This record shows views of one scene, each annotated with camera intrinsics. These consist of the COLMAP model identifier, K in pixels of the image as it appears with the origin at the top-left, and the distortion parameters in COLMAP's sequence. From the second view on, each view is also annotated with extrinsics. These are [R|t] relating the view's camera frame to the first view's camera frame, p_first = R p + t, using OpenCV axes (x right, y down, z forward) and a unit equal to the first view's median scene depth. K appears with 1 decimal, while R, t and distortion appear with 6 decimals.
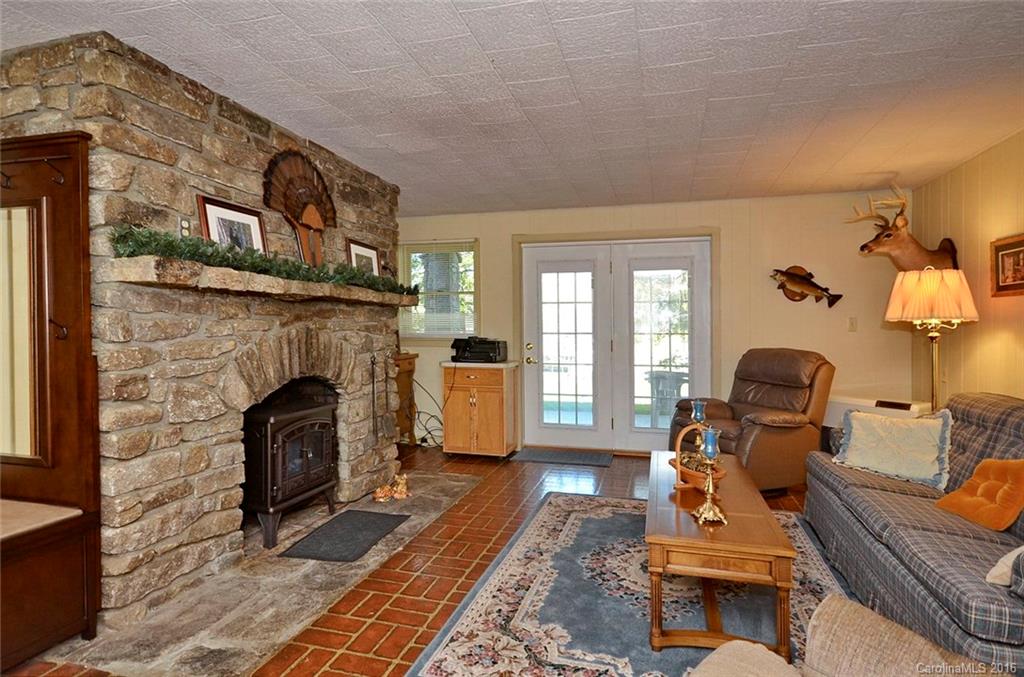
lens RADIAL K [[535.3, 0, 514.9], [0, 535.3, 332.2], [0, 0, 1]] dist [0.003876, -0.000364]
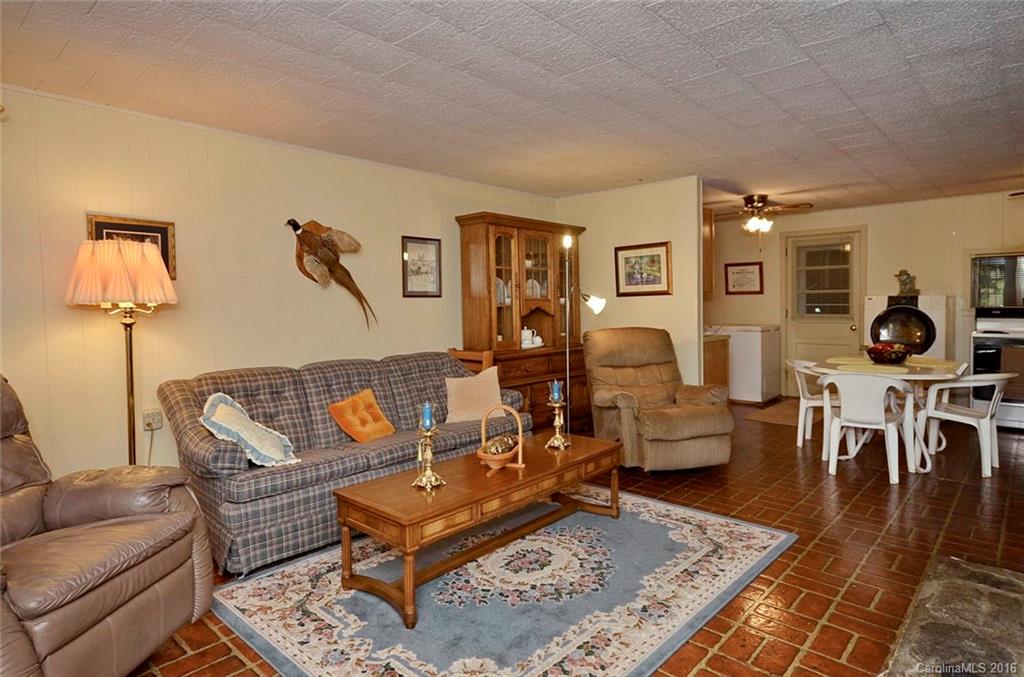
lens RADIAL K [[535.3, 0, 514.5], [0, 535.3, 333.8], [0, 0, 1]] dist [0.003876, -0.000364]
pose [[-0.876148, -0.015396, 0.481797, -0.171686], [0.016838, 0.997902, 0.062508, -0.021650], [-0.481749, 0.062879, -0.874050, 2.008096]]
